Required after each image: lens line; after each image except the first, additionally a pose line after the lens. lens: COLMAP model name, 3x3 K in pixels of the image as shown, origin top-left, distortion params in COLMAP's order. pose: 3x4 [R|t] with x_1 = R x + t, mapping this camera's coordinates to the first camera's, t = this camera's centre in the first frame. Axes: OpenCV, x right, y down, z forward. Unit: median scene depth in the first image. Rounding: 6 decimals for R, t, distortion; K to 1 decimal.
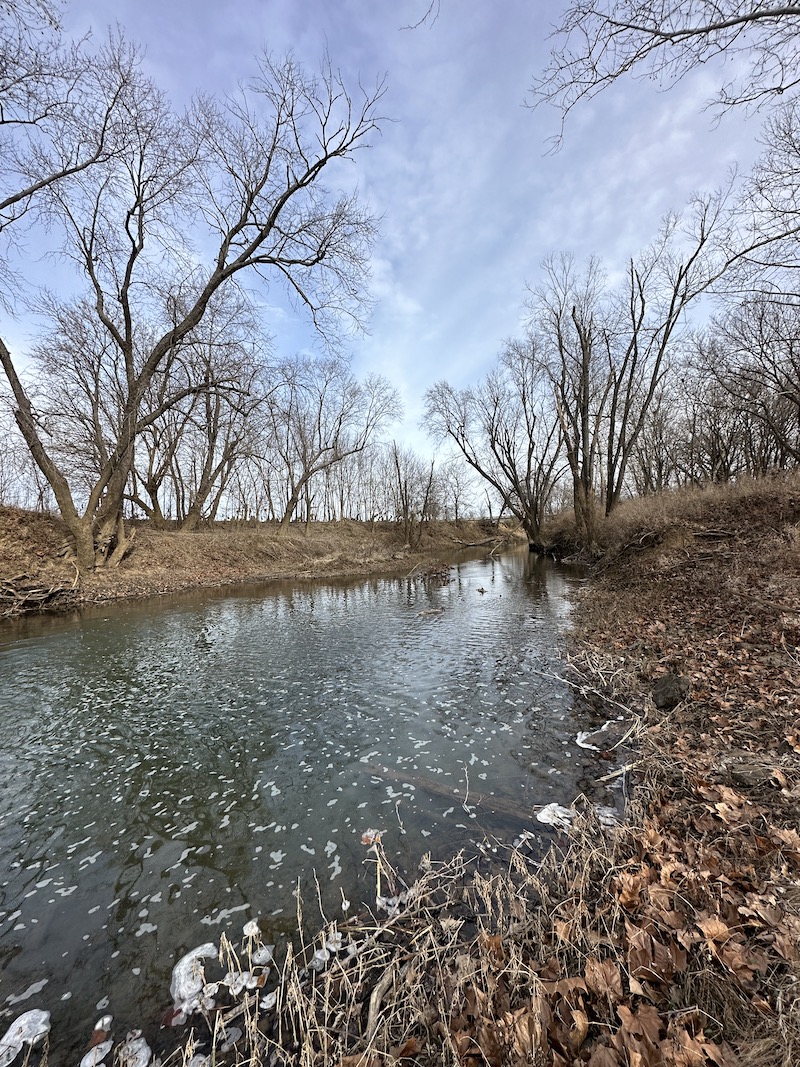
lens RADIAL K [[424.4, 0, 400.0], [0, 424.4, 533.5], [0, 0, 1]] dist [-0.000176, -0.000309]
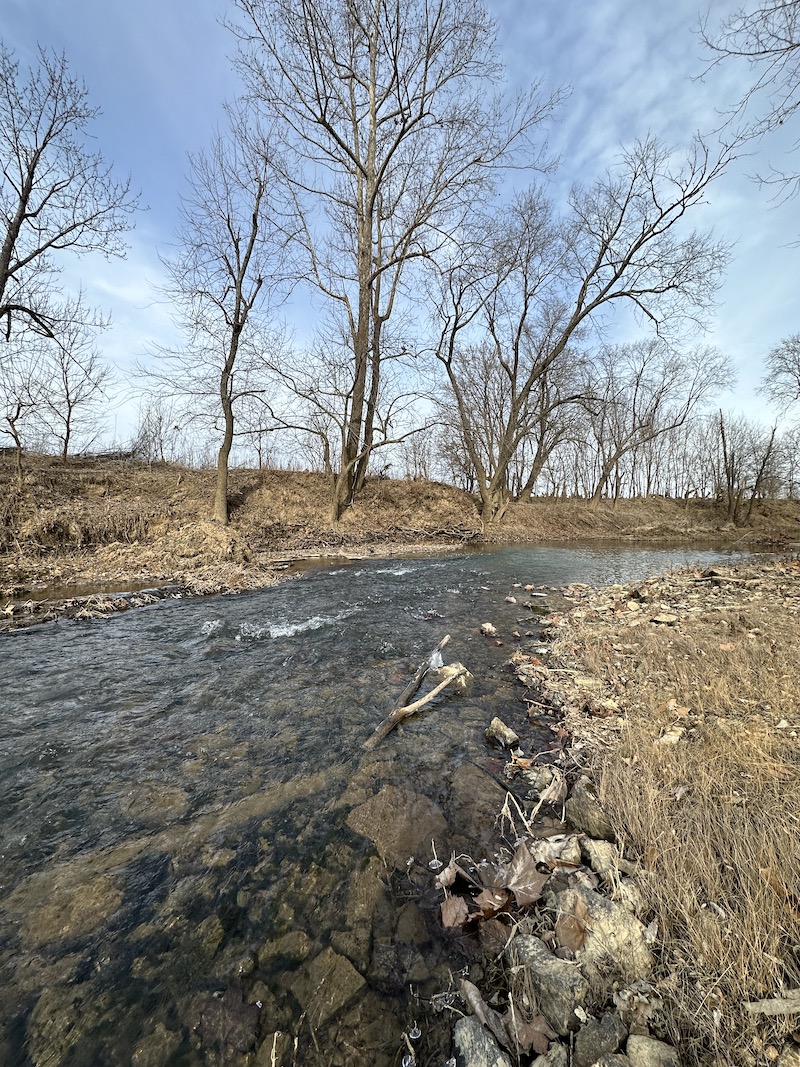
lens RADIAL K [[424.4, 0, 400.0], [0, 424.4, 533.5], [0, 0, 1]] dist [-0.000176, -0.000309]
pose [[0.804344, 0.049979, -0.592058, -0.016616], [-0.022201, 0.998288, 0.054110, 0.017744], [0.593749, -0.030378, 0.804077, -0.191478]]
